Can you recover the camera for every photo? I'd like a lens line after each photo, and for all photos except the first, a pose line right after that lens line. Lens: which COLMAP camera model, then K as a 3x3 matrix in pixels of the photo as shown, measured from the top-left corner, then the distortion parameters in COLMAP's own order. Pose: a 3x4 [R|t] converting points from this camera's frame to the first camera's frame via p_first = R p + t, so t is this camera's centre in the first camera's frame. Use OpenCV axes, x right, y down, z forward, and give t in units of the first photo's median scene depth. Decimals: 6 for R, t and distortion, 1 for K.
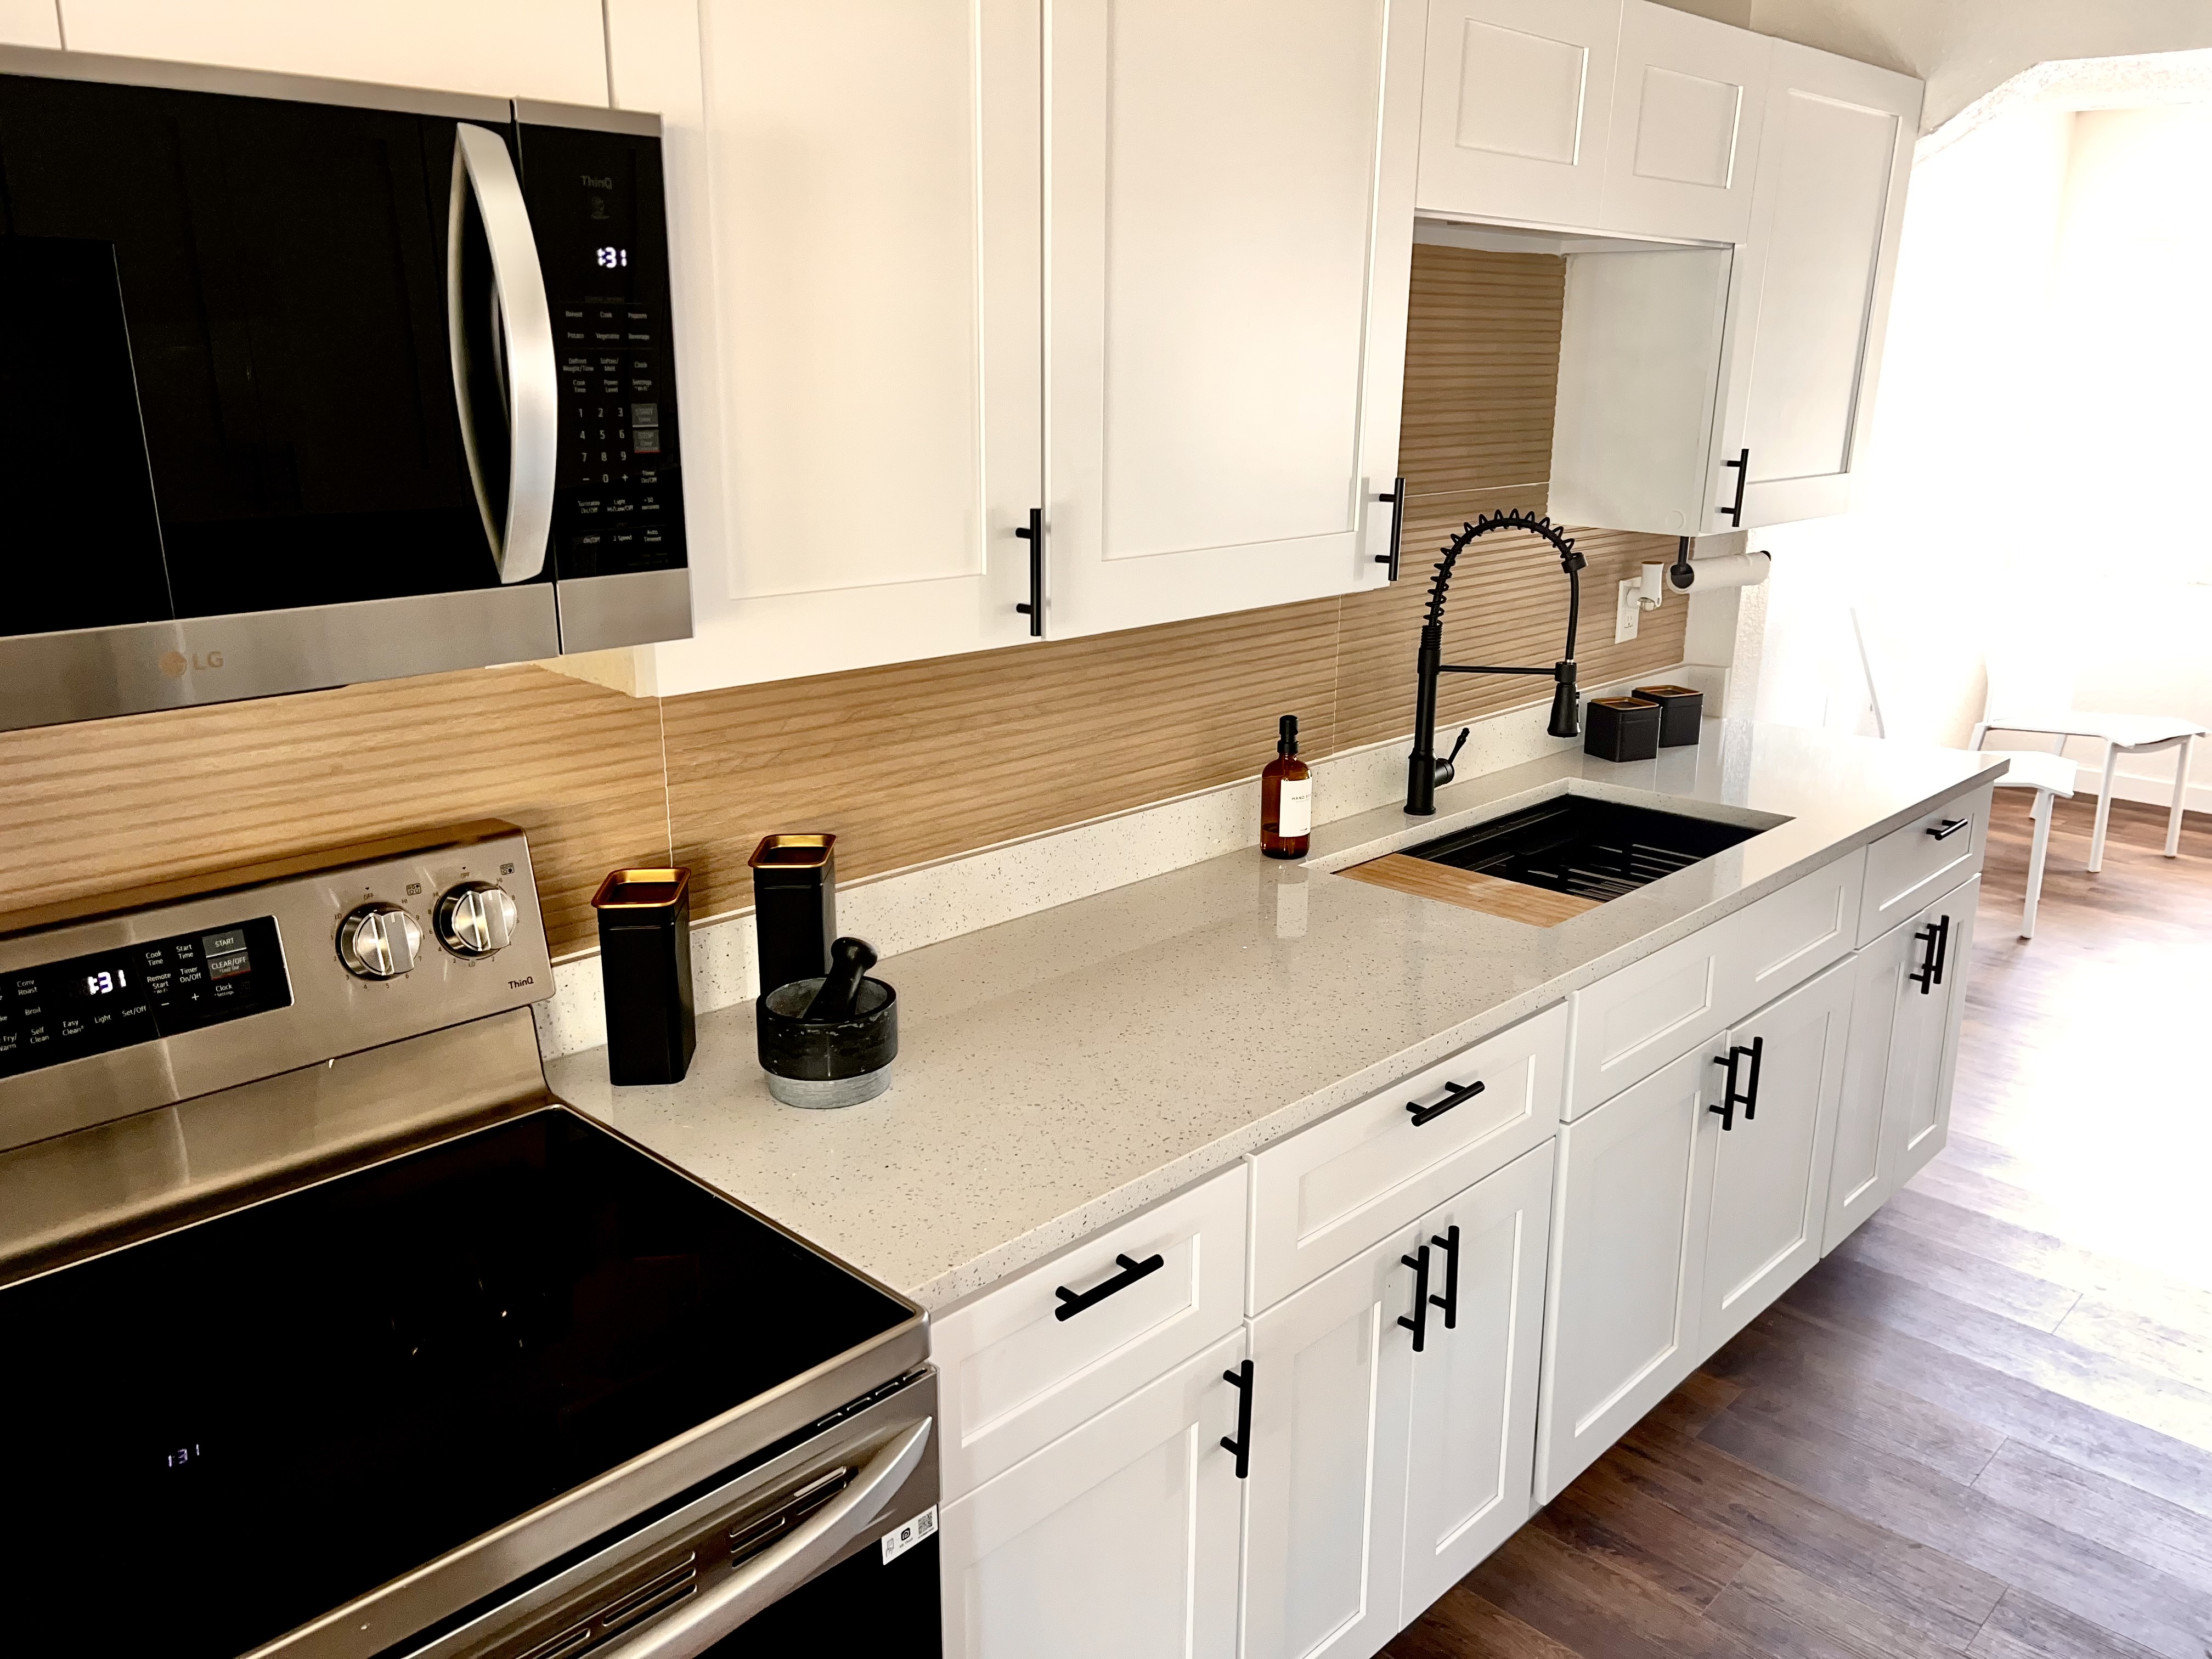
lens RADIAL K [[1657.9, 0, 1098.0], [0, 1657.9, 836.3], [0, 0, 1]] dist [0.050698, -0.060403]
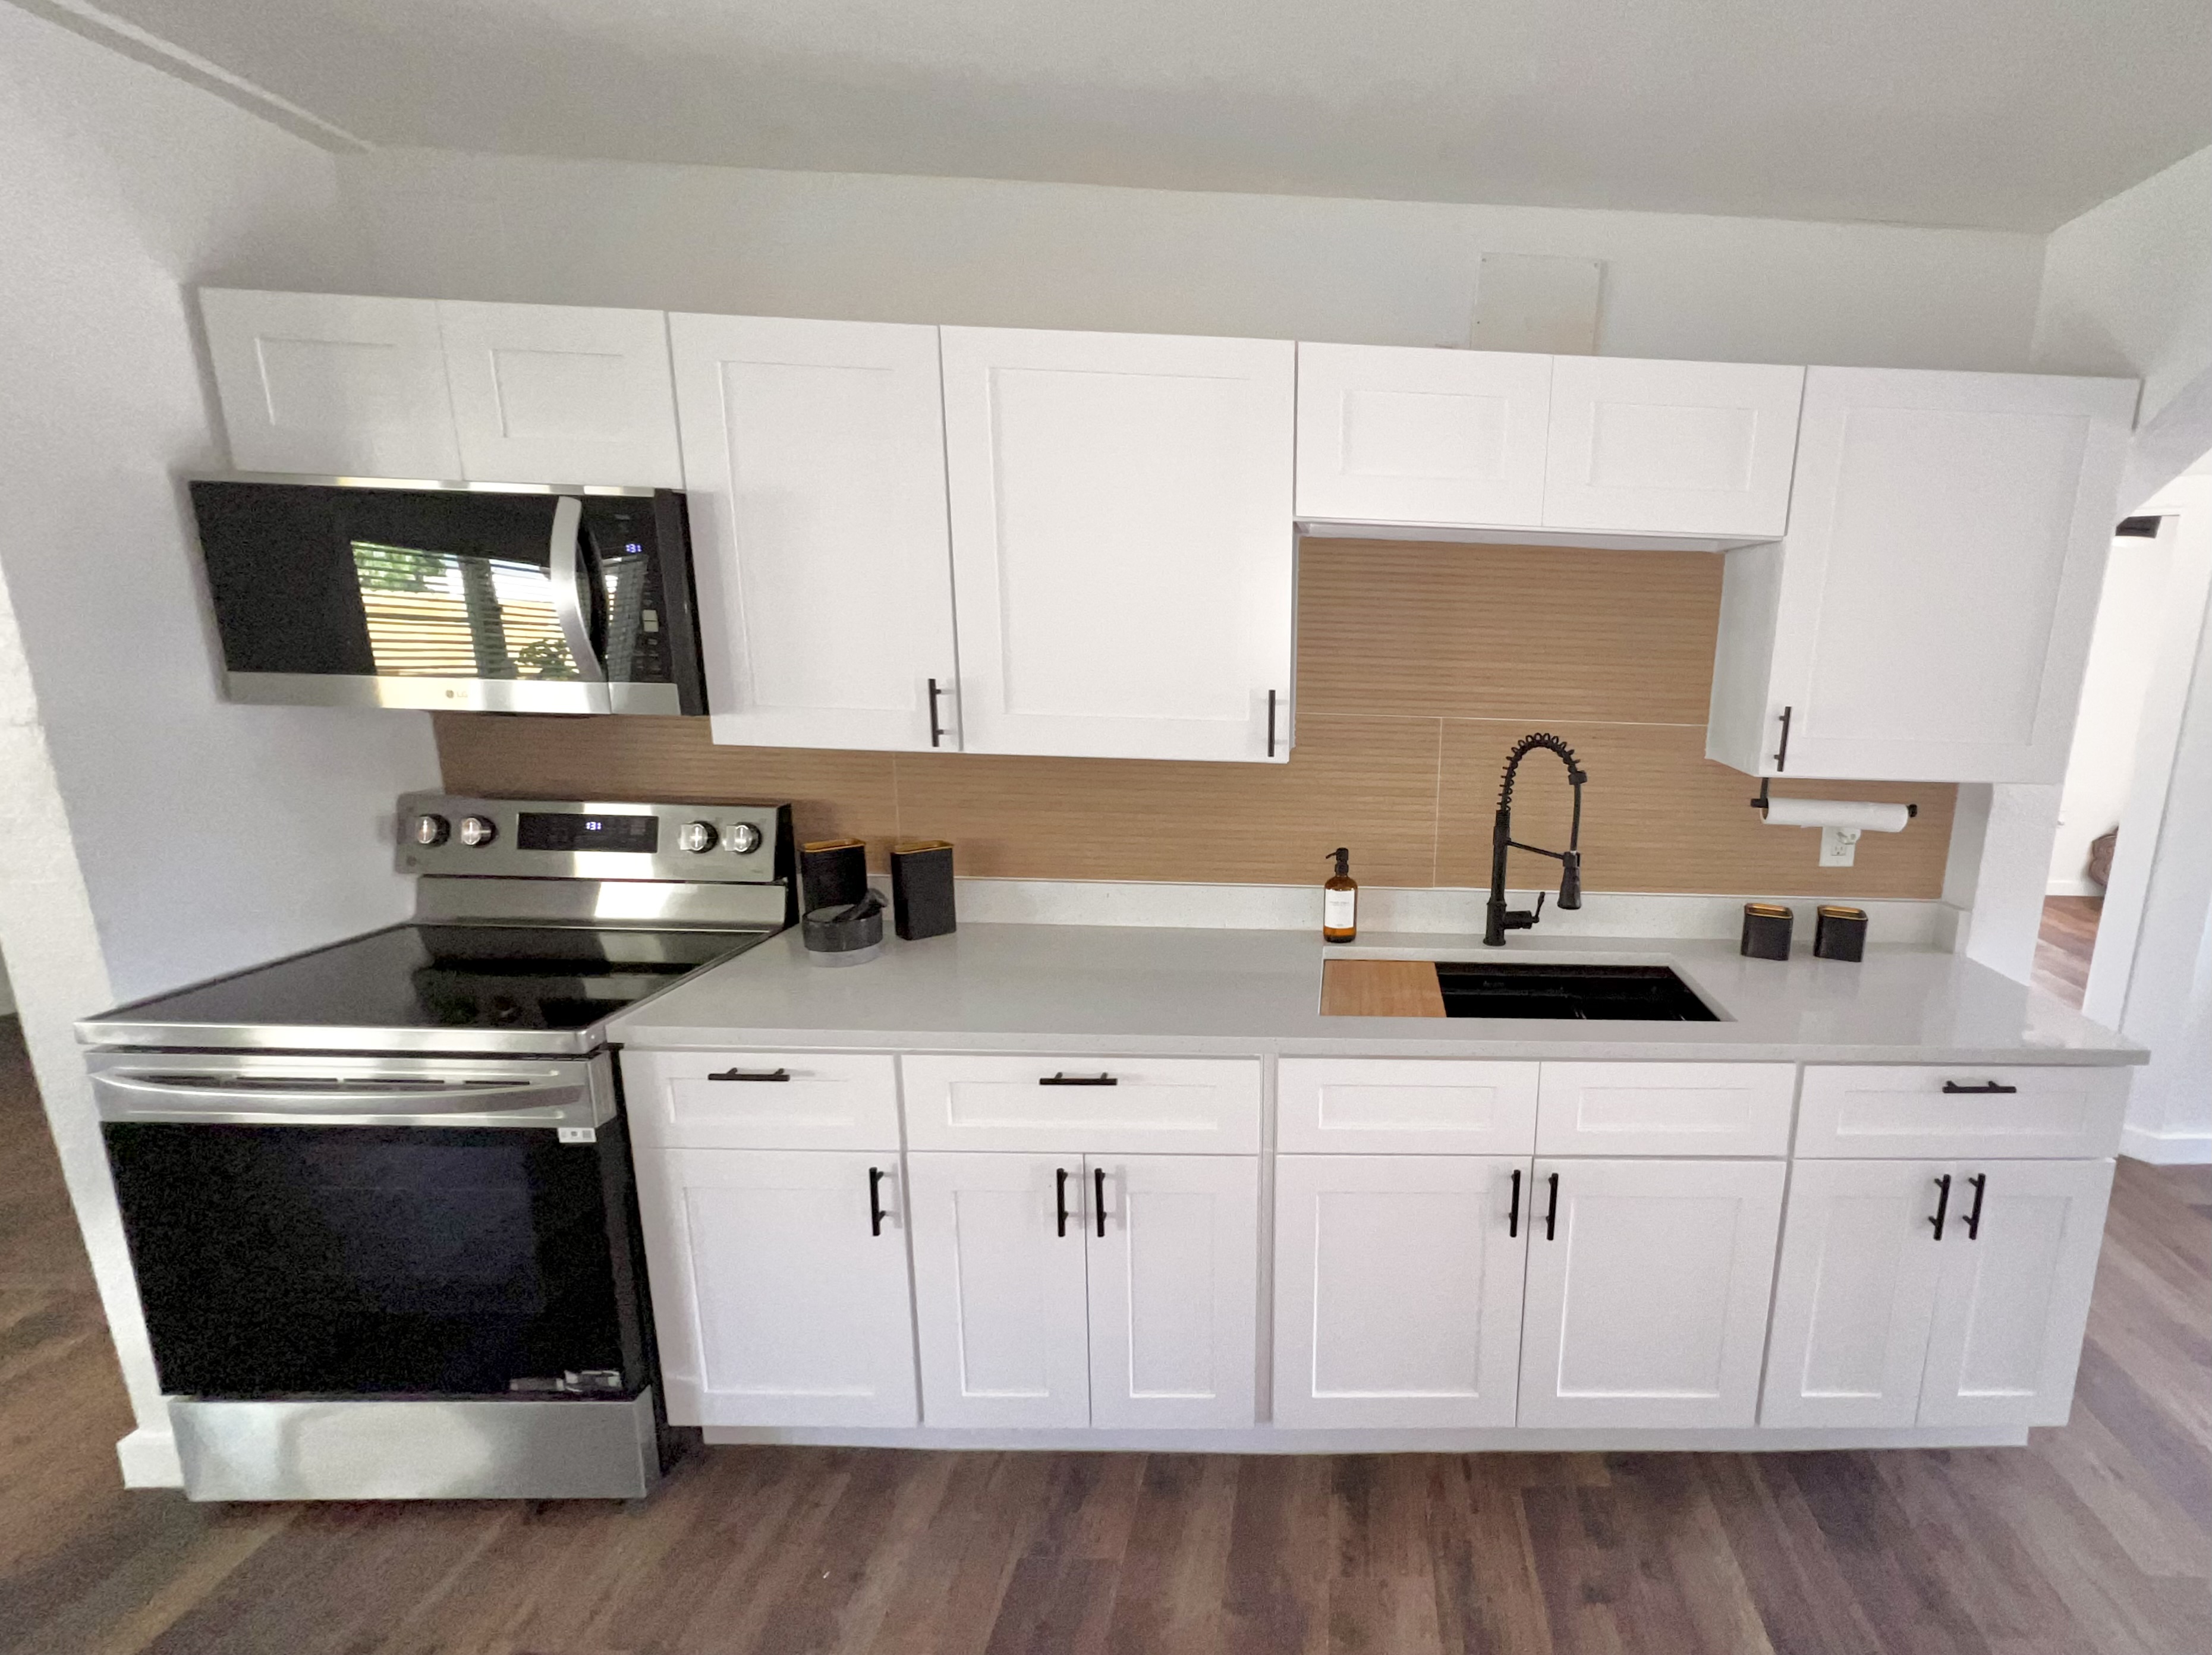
lens RADIAL K [[884.1, 0, 1103.9], [0, 884.1, 807.3], [0, 0, 1]] dist [-0.004189, 0.001179]
pose [[0.733135, 0.161839, -0.660546, 0.474242], [-0.217152, 0.976136, -0.001854, -0.058962], [0.644482, 0.144798, 0.750784, 0.241470]]
